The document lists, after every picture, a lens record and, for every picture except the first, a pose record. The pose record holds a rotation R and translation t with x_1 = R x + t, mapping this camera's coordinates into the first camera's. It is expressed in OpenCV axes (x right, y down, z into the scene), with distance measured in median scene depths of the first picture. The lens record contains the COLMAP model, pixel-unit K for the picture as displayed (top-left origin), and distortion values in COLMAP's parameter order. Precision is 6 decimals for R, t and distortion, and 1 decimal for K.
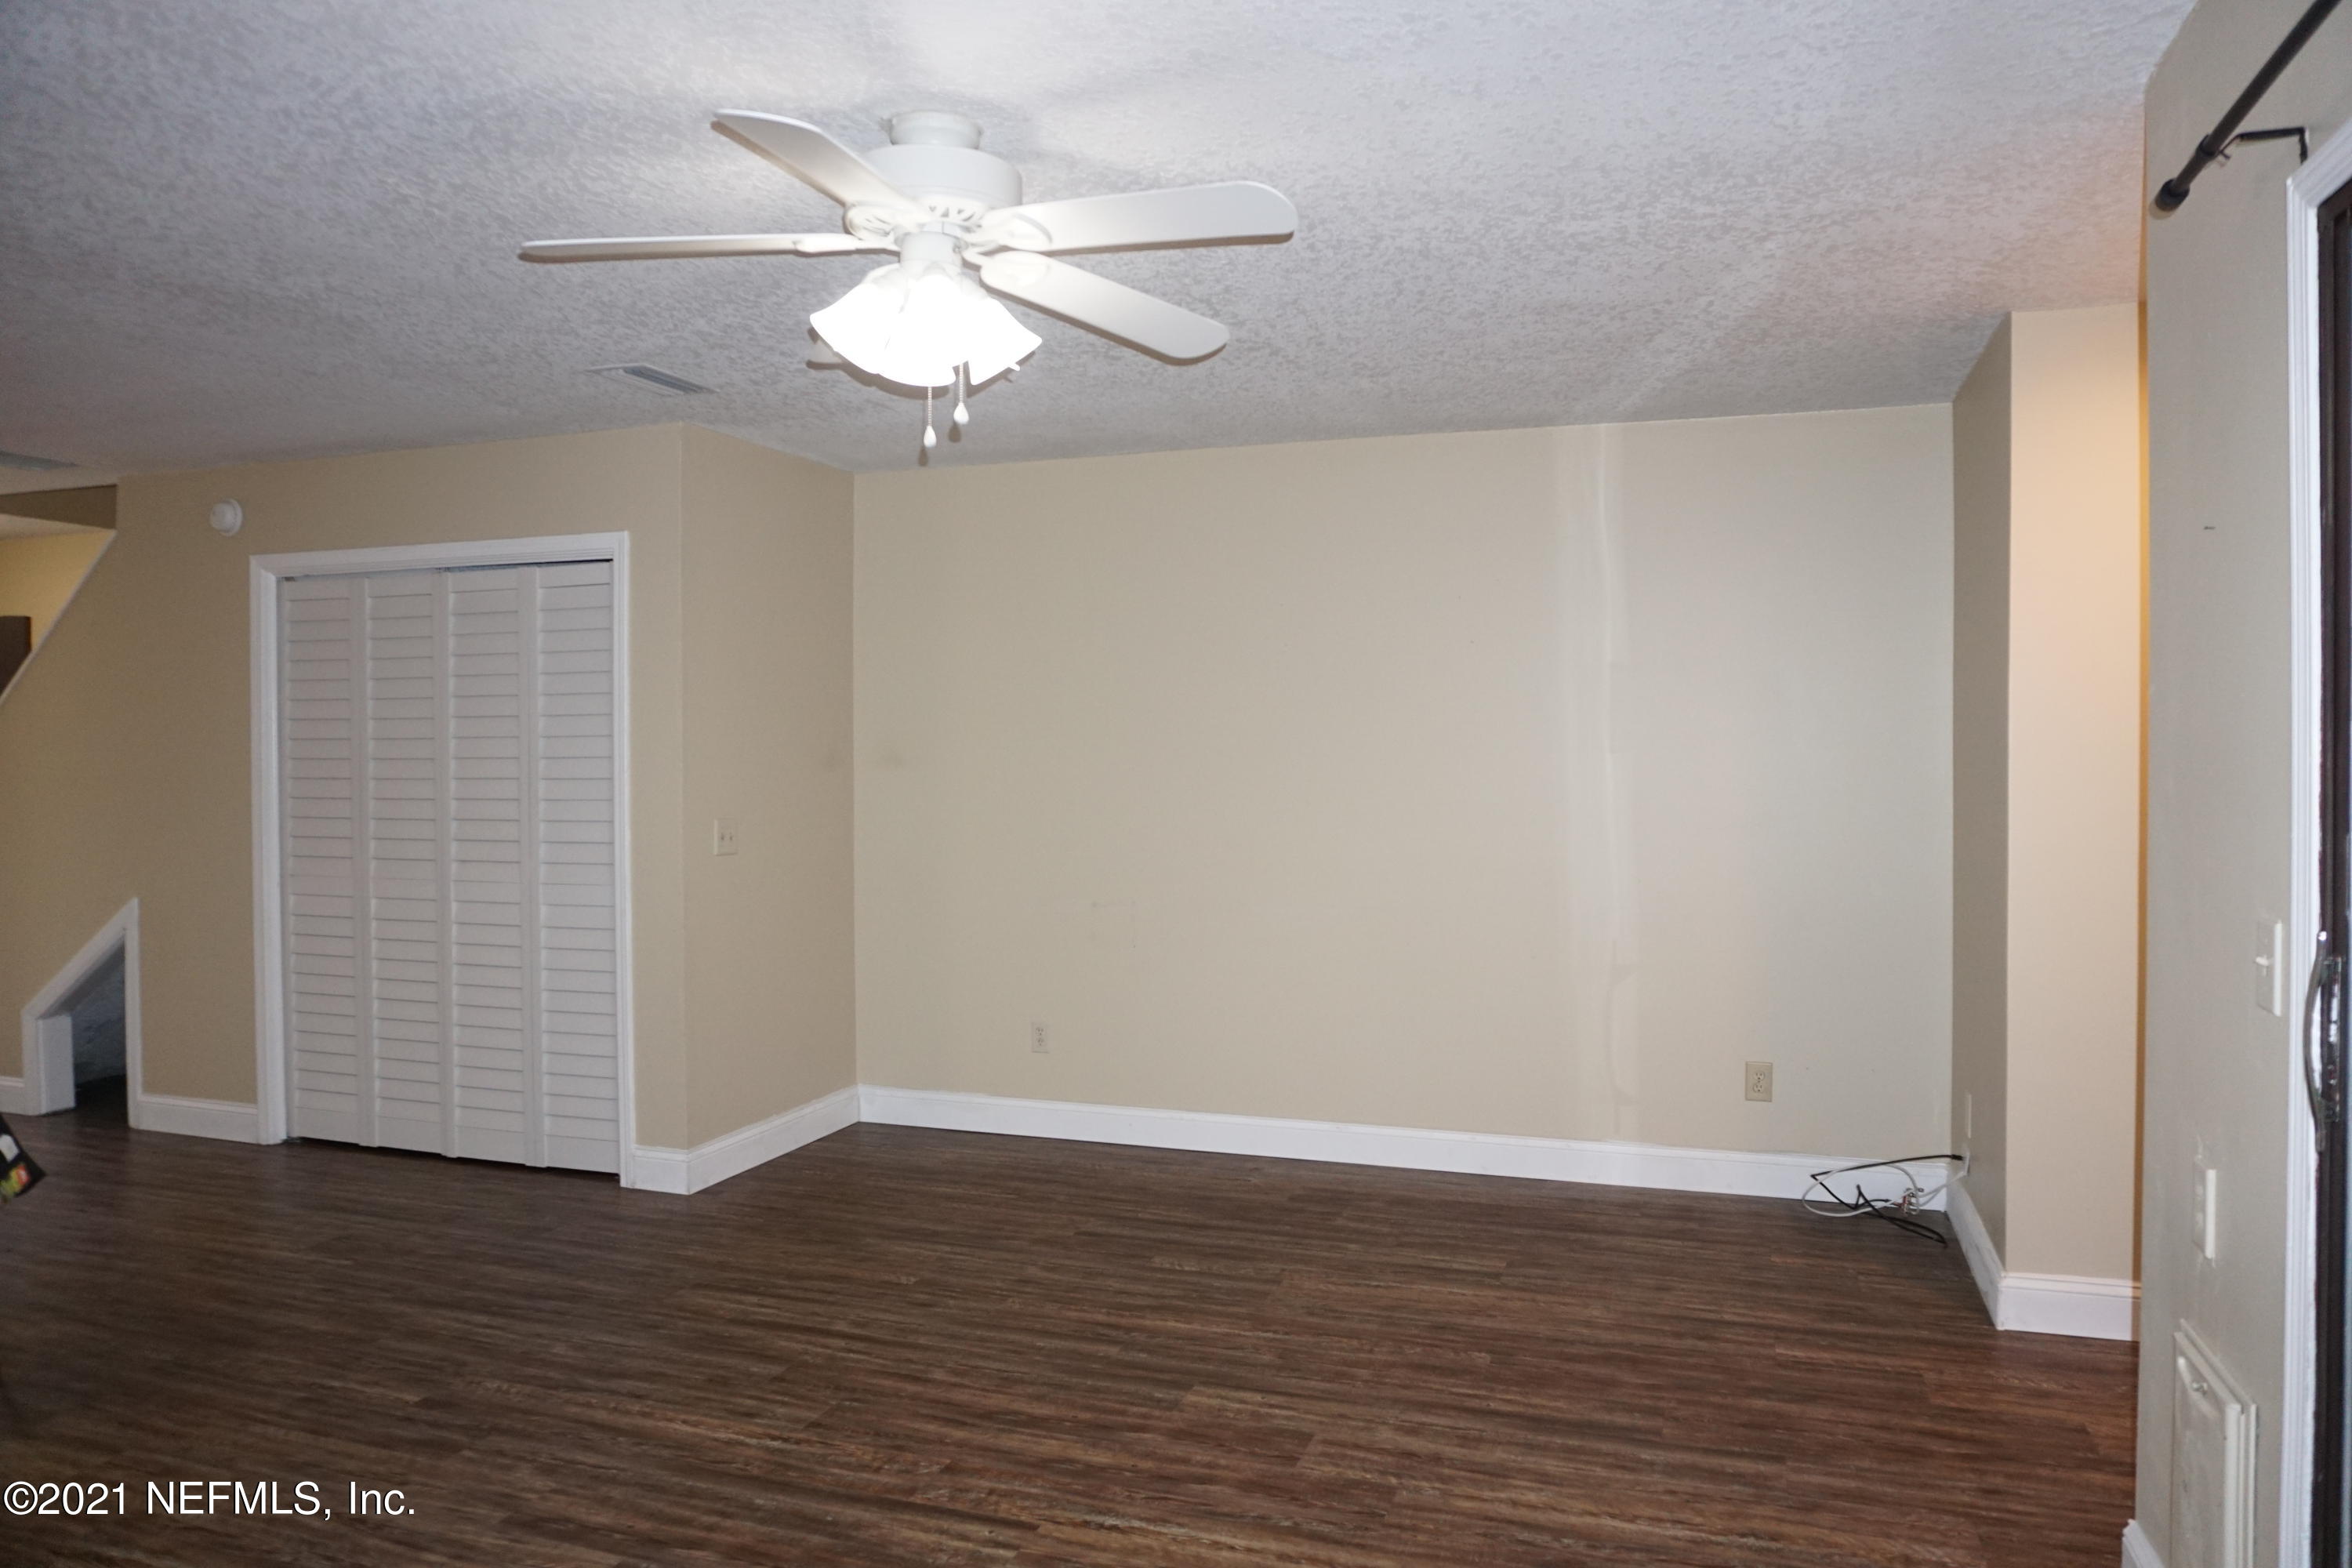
lens RADIAL K [[1595.9, 0, 1179.2], [0, 1595.9, 776.9], [0, 0, 1]] dist [-0.055827, 0.030169]
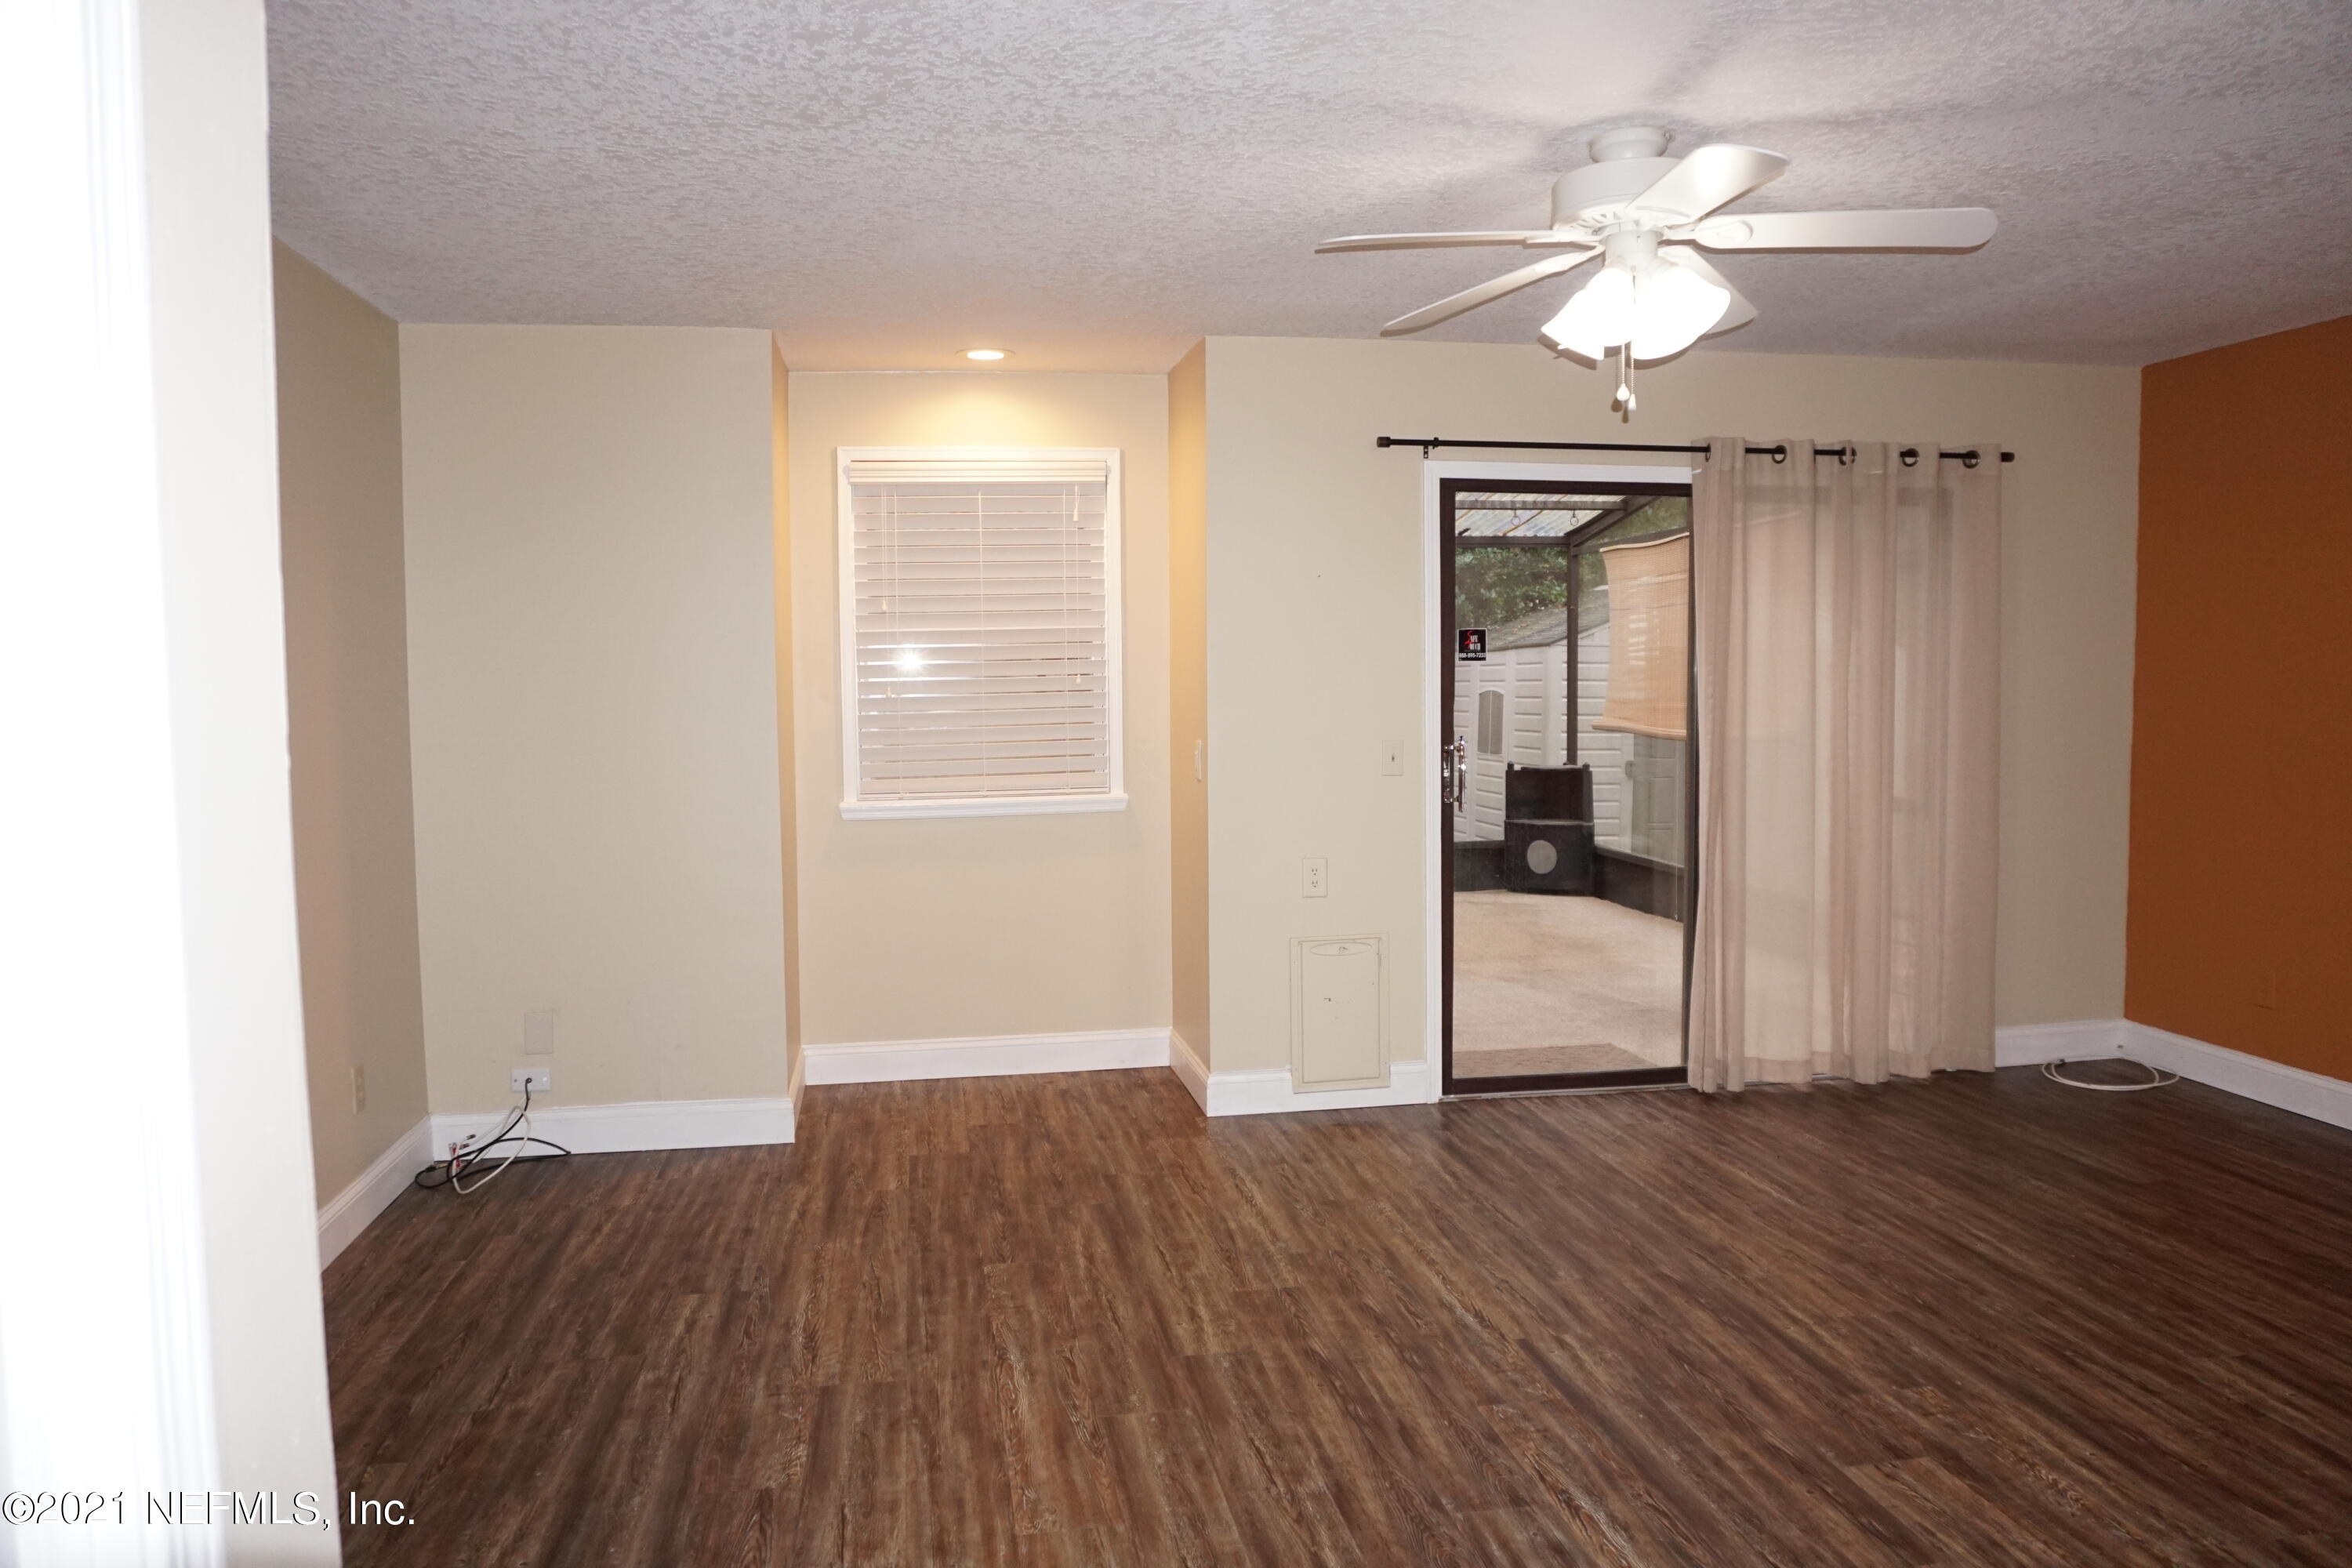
lens RADIAL K [[1595.9, 0, 1178.8], [0, 1595.9, 767.5], [0, 0, 1]] dist [-0.055827, 0.030169]
pose [[-0.487928, -0.036283, 0.872130, -0.858798], [0.030252, 0.997833, 0.058438, -0.016915], [-0.872360, 0.054897, -0.485773, 1.564463]]
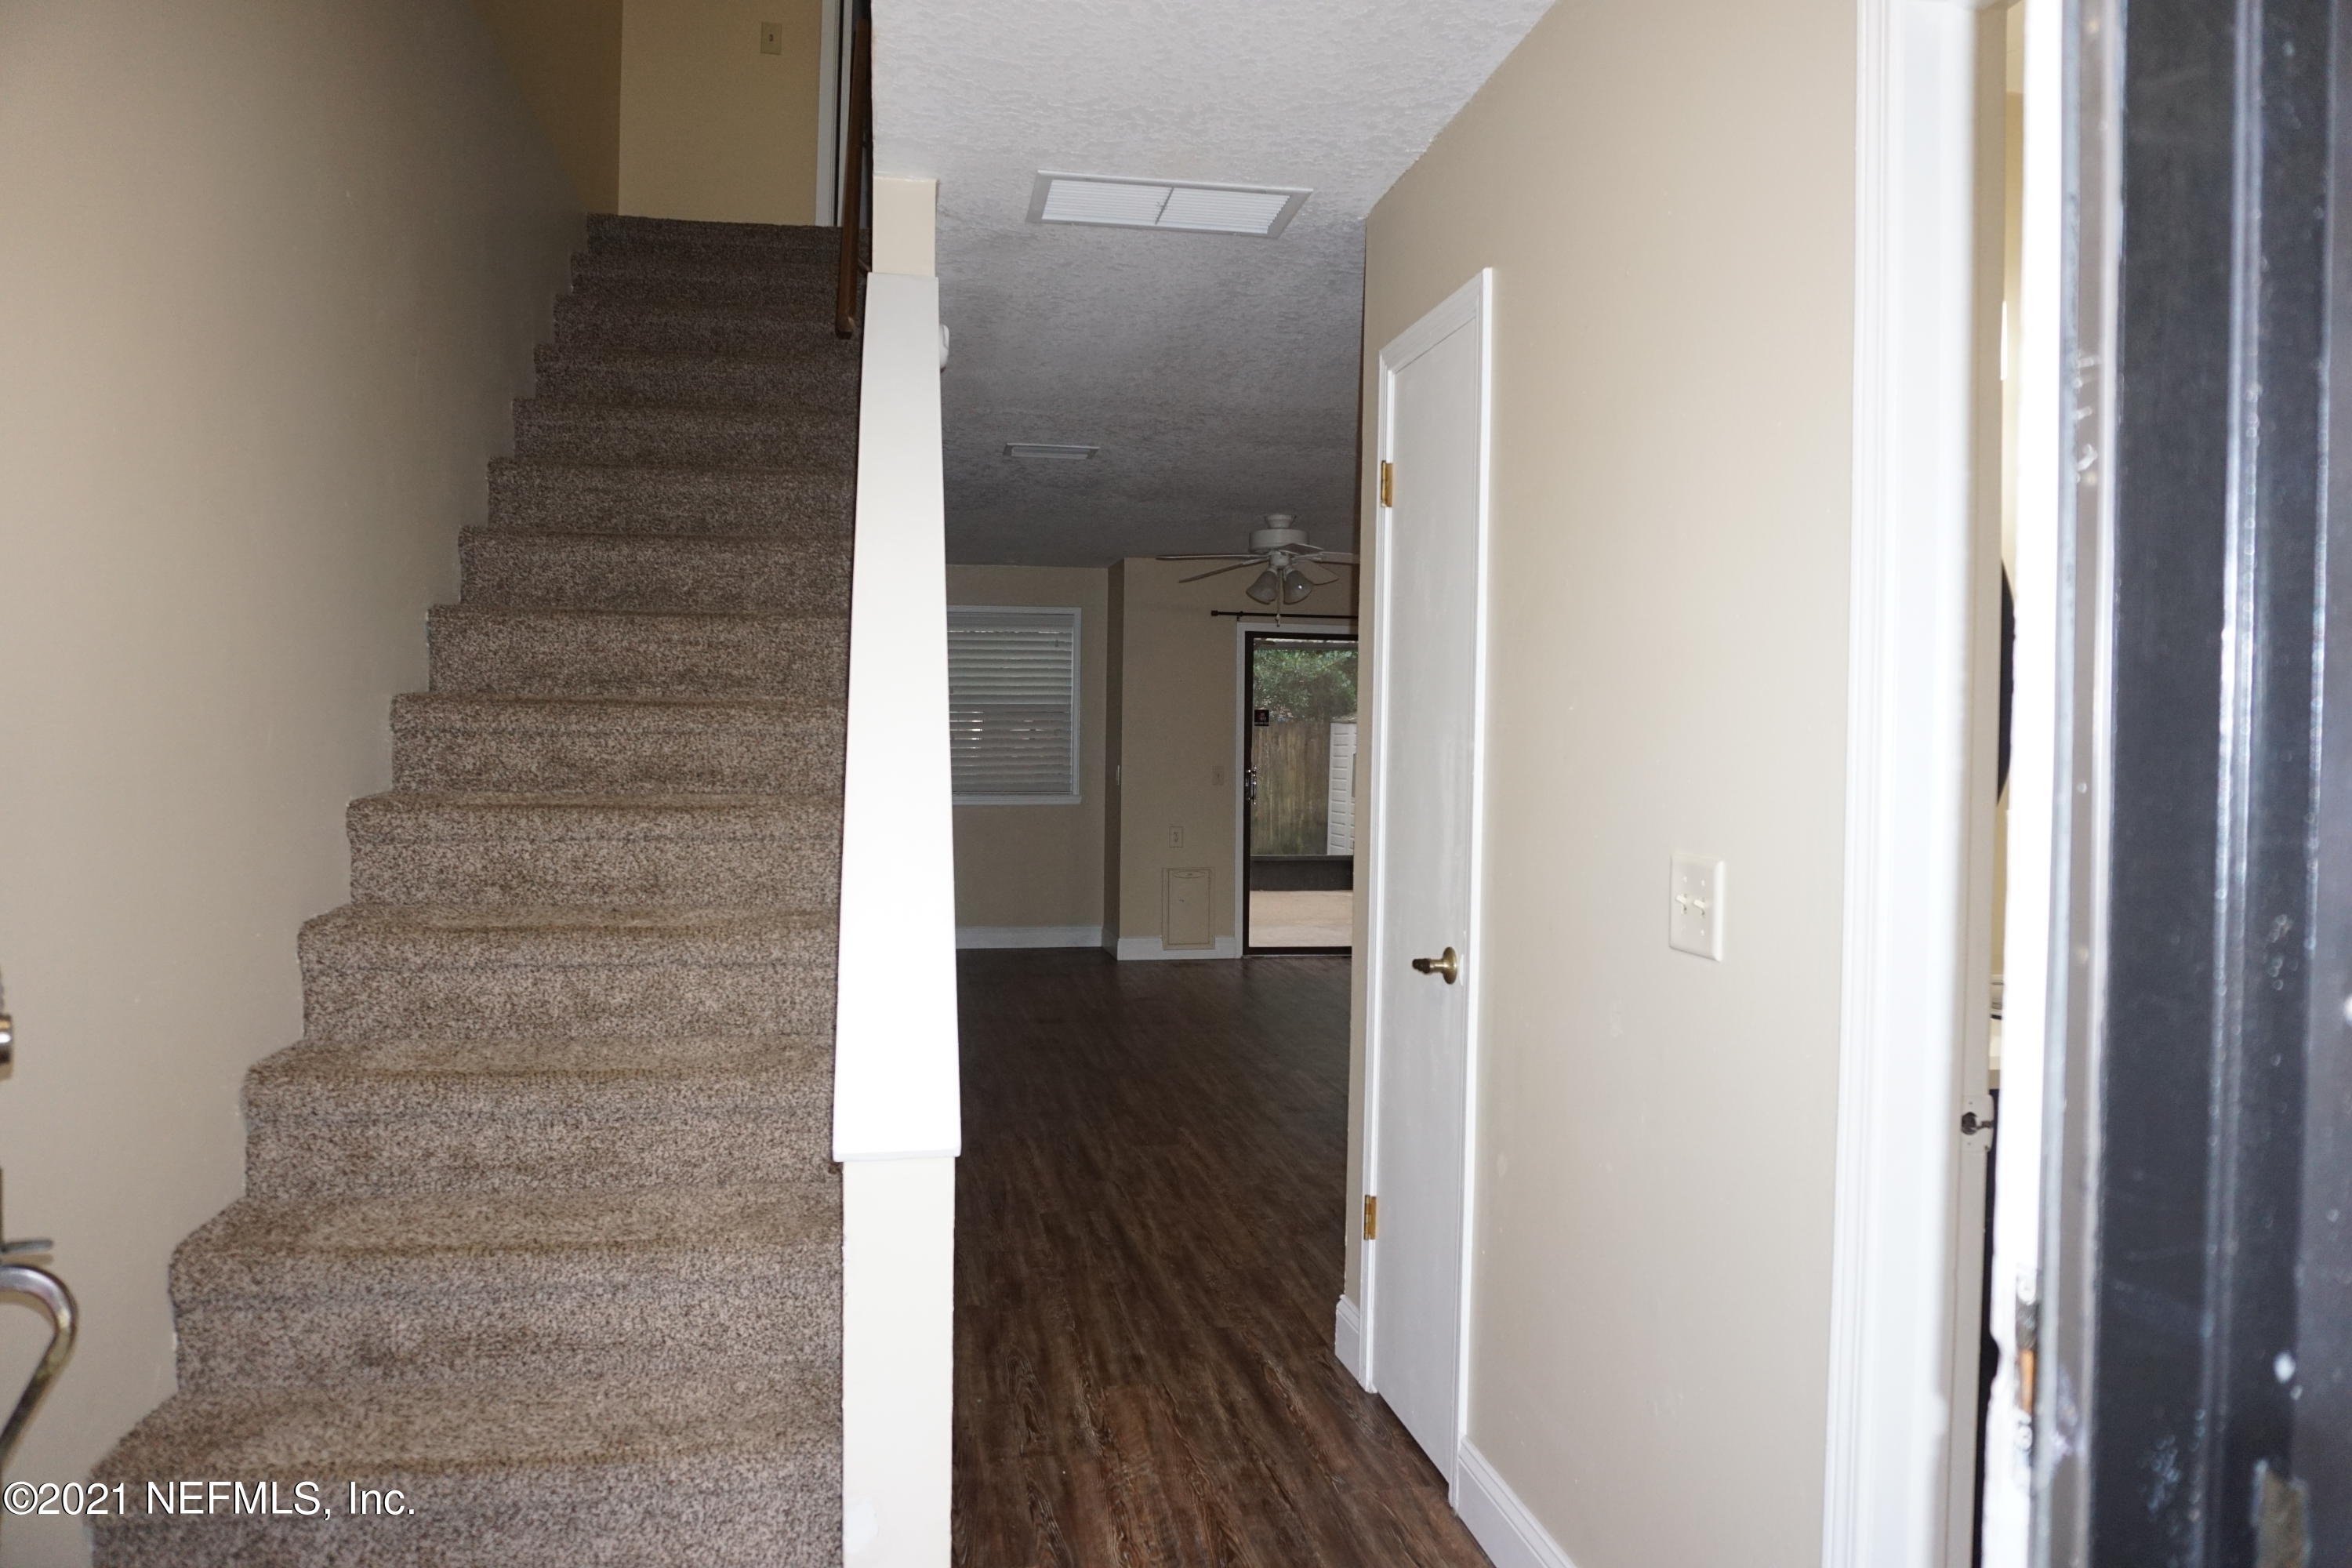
lens RADIAL K [[1595.9, 0, 1179.7], [0, 1595.9, 779.4], [0, 0, 1]] dist [-0.055827, 0.030169]
pose [[-0.493799, -0.010520, 0.869512, -1.210081], [0.018649, 0.999569, 0.022684, -0.010710], [-0.869376, 0.027417, -0.493390, 1.725167]]
